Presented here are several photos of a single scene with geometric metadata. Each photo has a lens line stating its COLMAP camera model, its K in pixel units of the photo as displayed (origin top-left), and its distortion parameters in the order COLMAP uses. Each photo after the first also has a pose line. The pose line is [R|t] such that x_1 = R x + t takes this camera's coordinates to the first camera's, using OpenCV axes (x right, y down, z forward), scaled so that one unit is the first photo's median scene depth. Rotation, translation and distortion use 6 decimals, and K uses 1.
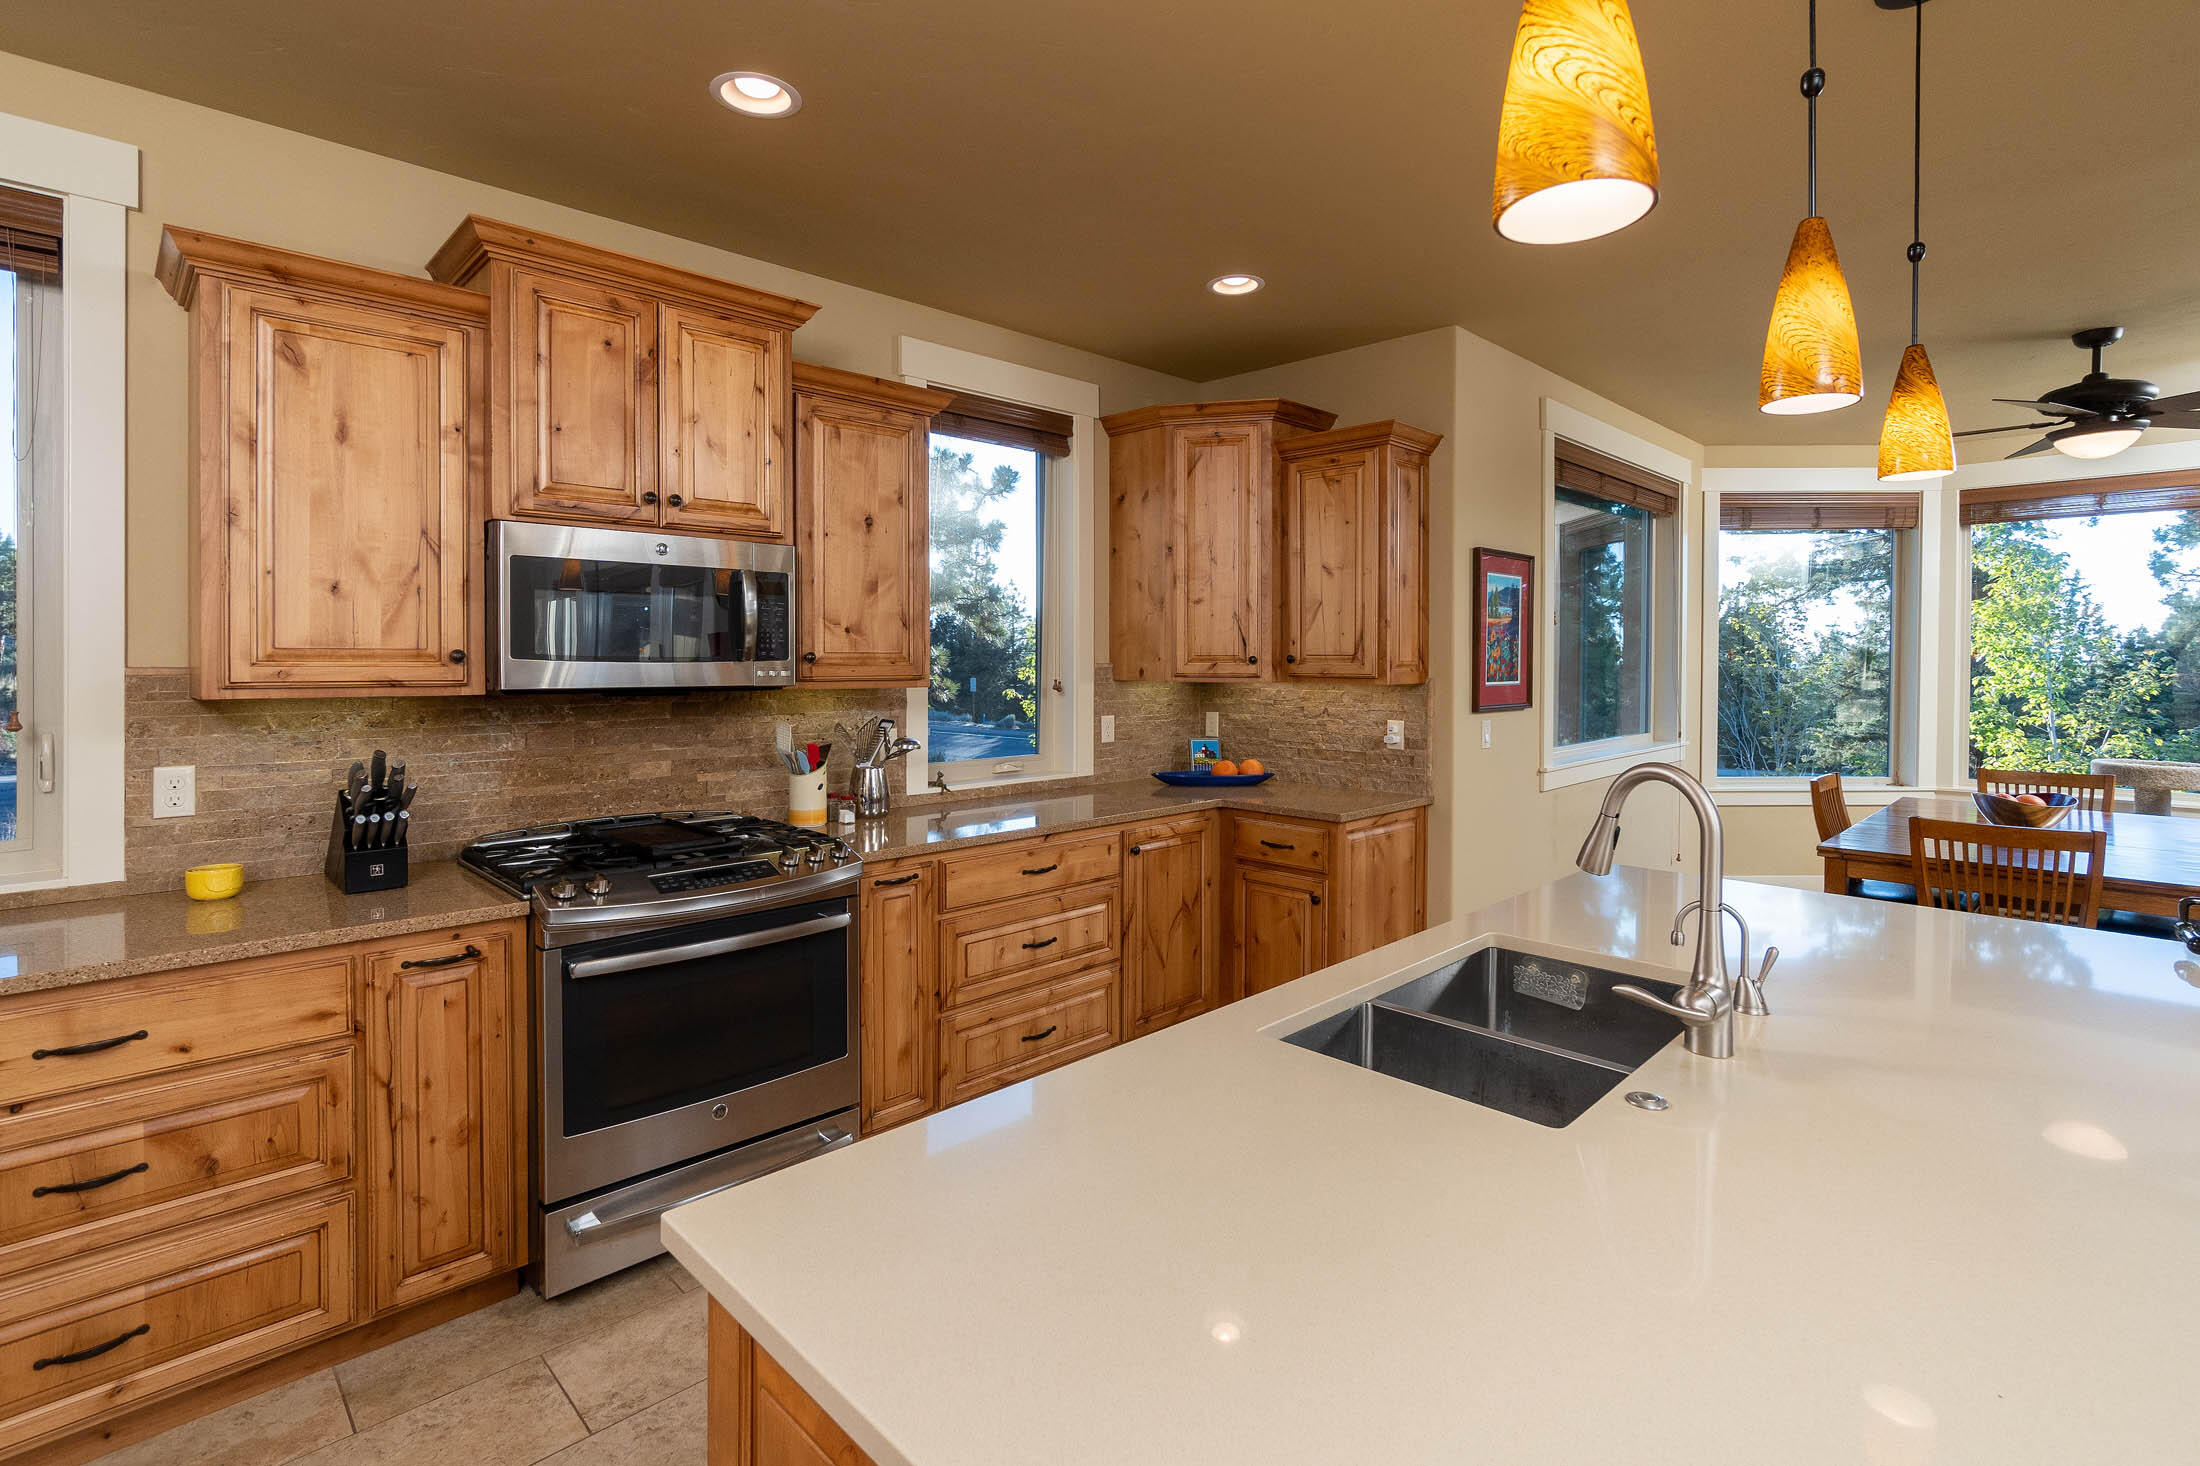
lens RADIAL K [[1033.5, 0, 1127.4], [0, 1033.5, 676.2], [0, 0, 1]] dist [0.004288, 0.000281]
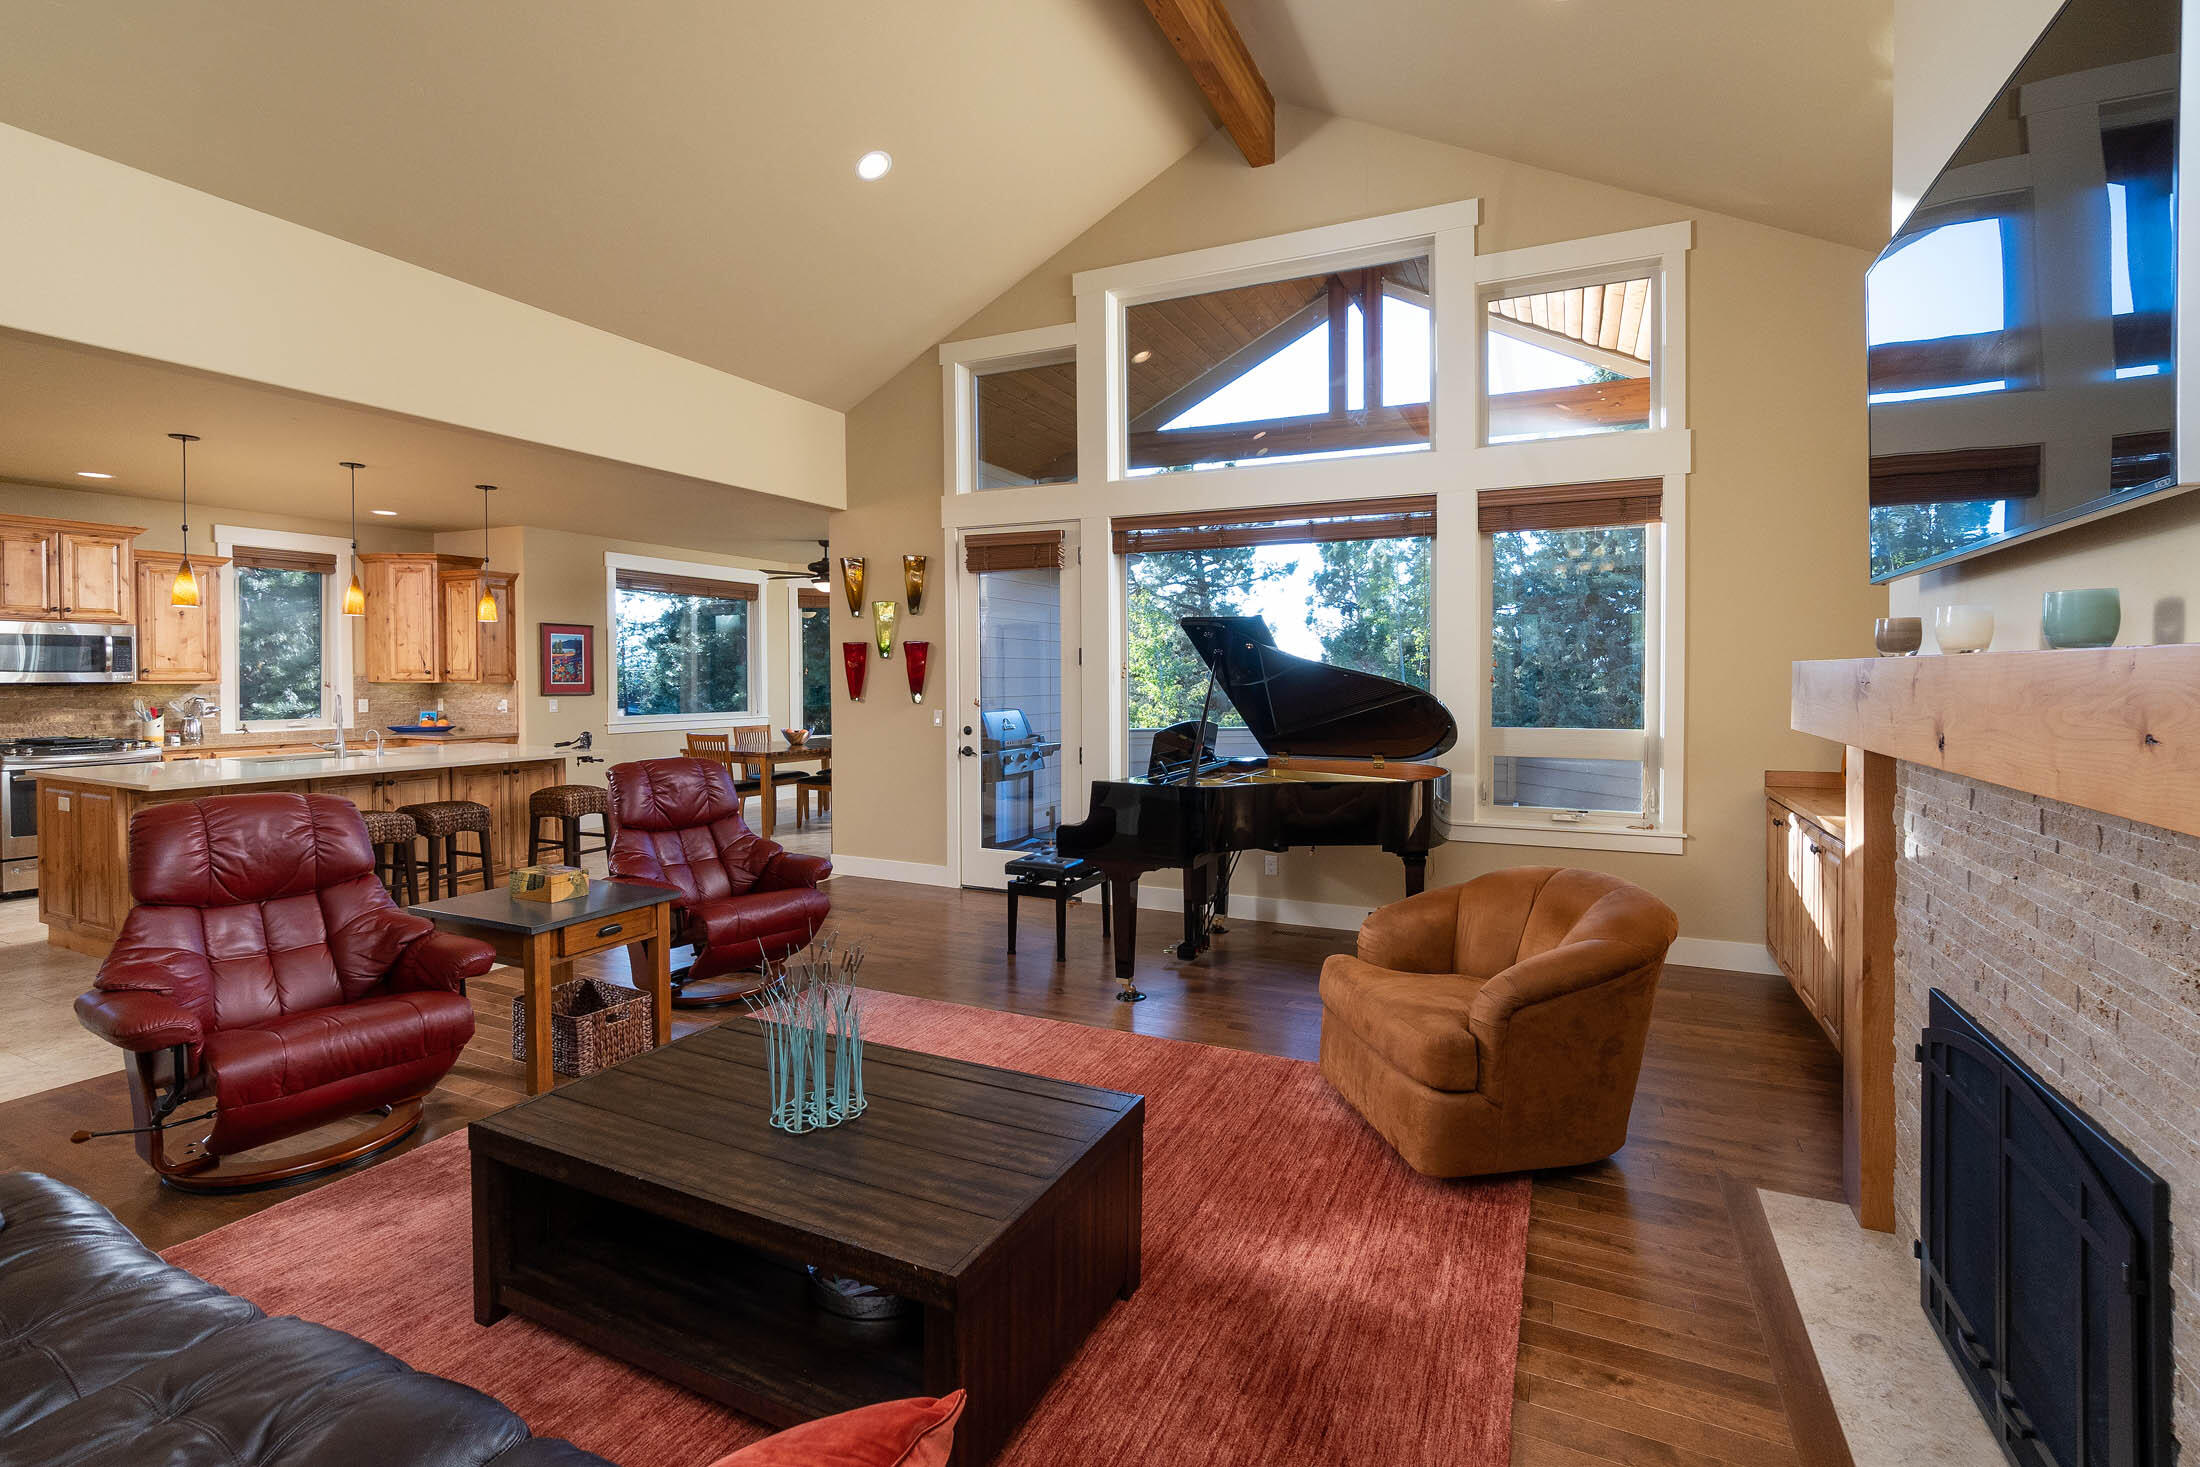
lens RADIAL K [[979.2, 0, 1112.0], [0, 979.2, 713.9], [0, 0, 1]] dist [-0.003213, 0.000500]
pose [[0.944219, -0.010169, 0.329162, 1.009582], [0.002342, 0.999705, 0.024166, 0.031526], [-0.329311, -0.022047, 0.943964, -1.793912]]
